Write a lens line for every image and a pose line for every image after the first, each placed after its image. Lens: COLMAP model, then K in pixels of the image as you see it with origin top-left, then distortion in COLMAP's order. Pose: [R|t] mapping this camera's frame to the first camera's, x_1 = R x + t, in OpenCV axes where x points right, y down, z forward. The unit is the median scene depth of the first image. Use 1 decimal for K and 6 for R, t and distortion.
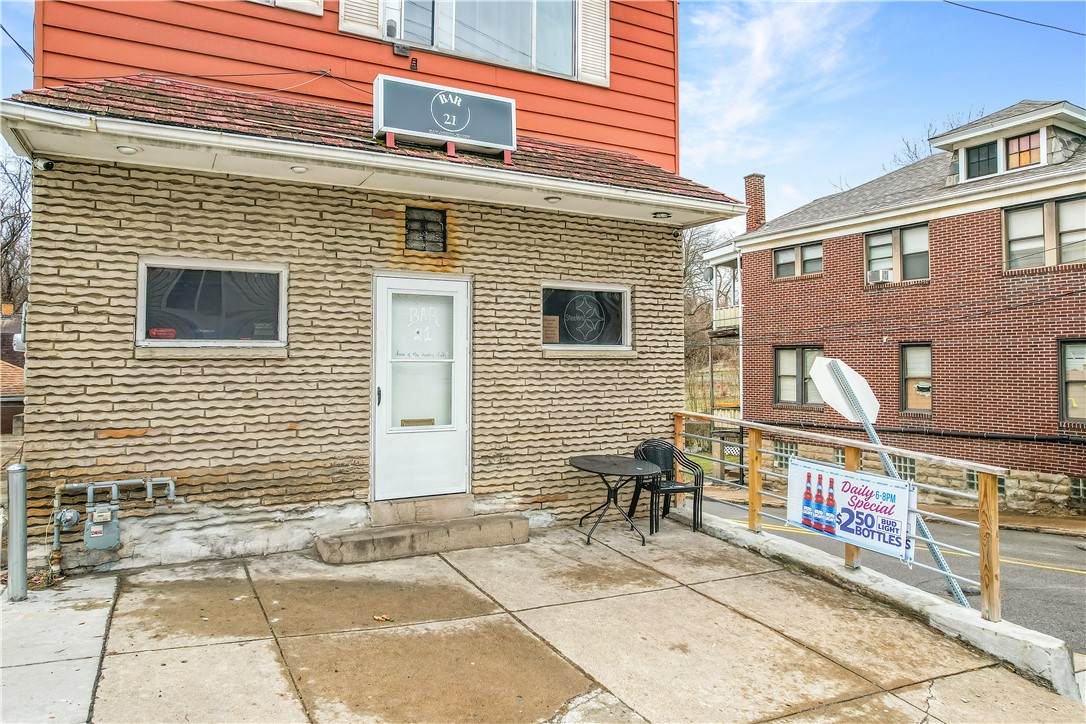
lens RADIAL K [[717.8, 0, 545.0], [0, 717.8, 343.5], [0, 0, 1]] dist [-0.064231, 0.057847]
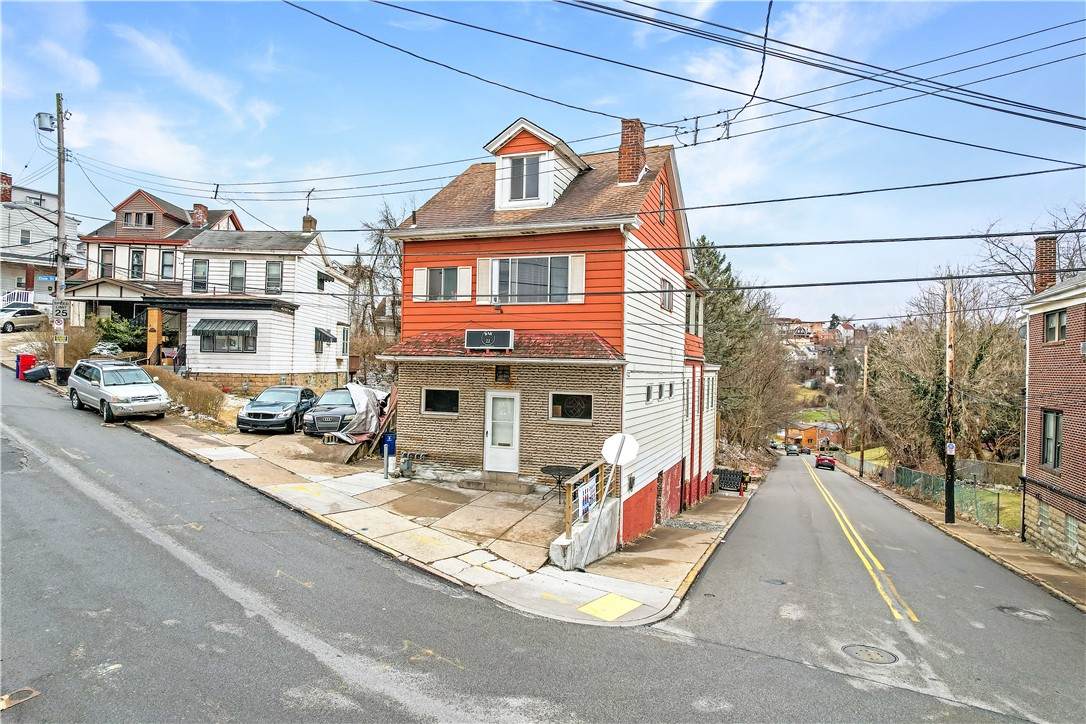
lens RADIAL K [[696.8, 0, 543.0], [0, 696.8, 362.0], [0, 0, 1]] dist [-0.067596, 0.061990]
pose [[0.648710, 0.009948, -0.760971, 1.976640], [-0.001126, 0.999926, 0.012111, -0.241044], [0.761035, -0.006999, 0.648673, -0.605042]]
